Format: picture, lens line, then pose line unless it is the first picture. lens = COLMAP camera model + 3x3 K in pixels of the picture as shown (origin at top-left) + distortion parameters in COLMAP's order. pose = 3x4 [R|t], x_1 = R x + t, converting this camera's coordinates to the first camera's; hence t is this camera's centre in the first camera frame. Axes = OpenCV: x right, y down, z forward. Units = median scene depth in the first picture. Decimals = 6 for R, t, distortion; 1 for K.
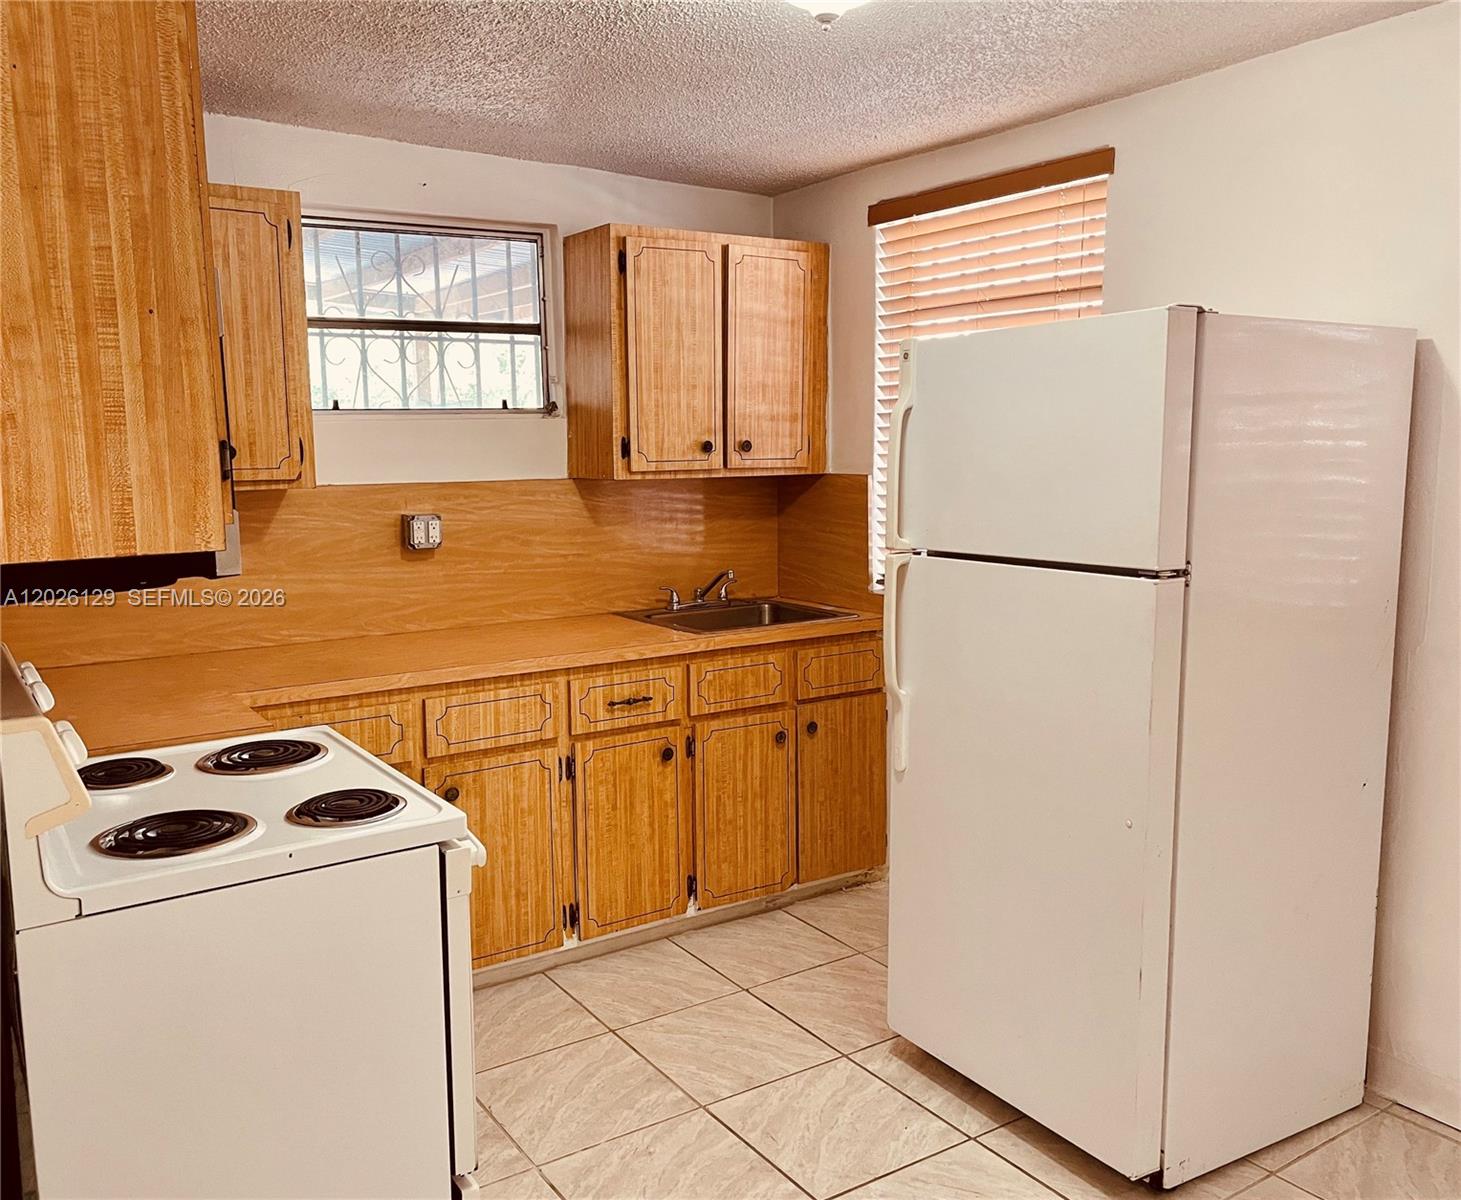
lens RADIAL K [[1210.7, 0, 729.2], [0, 1210.7, 599.9], [0, 0, 1]] dist [0.073643, -0.061914]
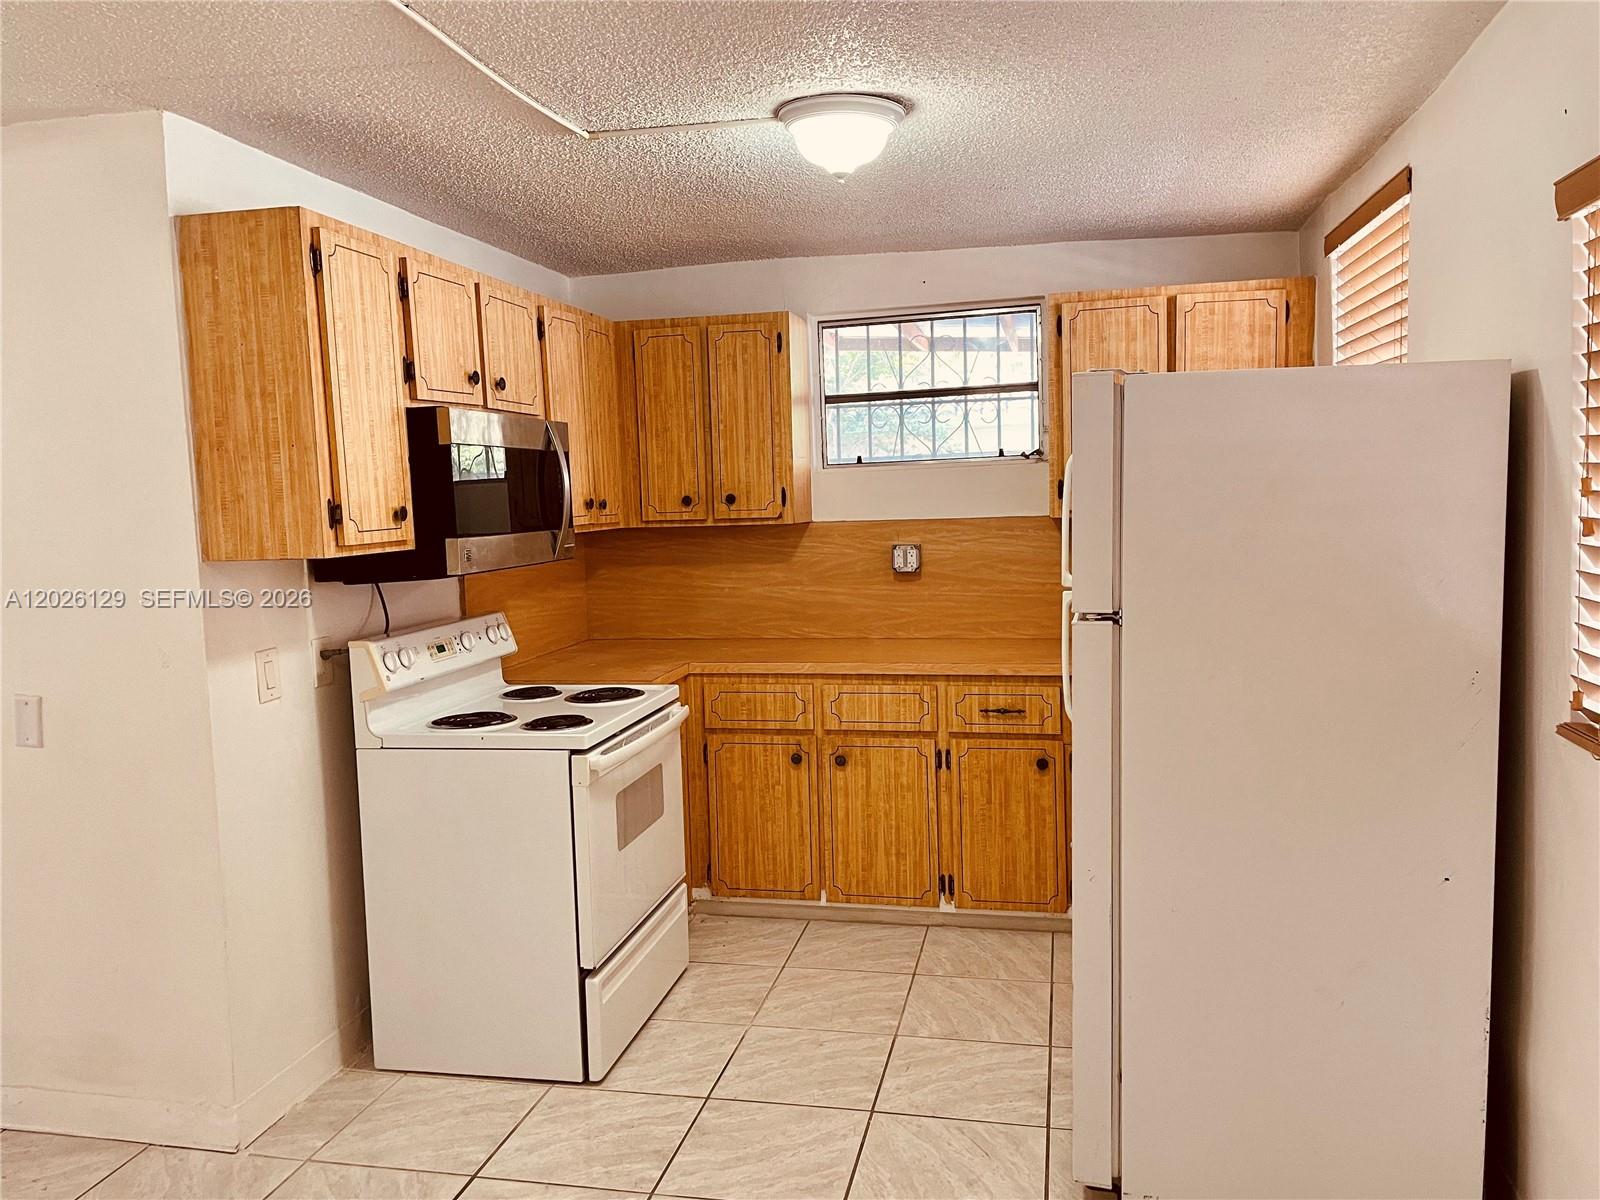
lens RADIAL K [[1211.1, 0, 798.8], [0, 1211.1, 600.4], [0, 0, 1]] dist [0.038482, -0.002898]
pose [[0.708700, 0.057411, -0.703170, 0.584790], [-0.072535, 0.997331, 0.008323, -0.016440], [0.701771, 0.045106, 0.710973, 0.042064]]
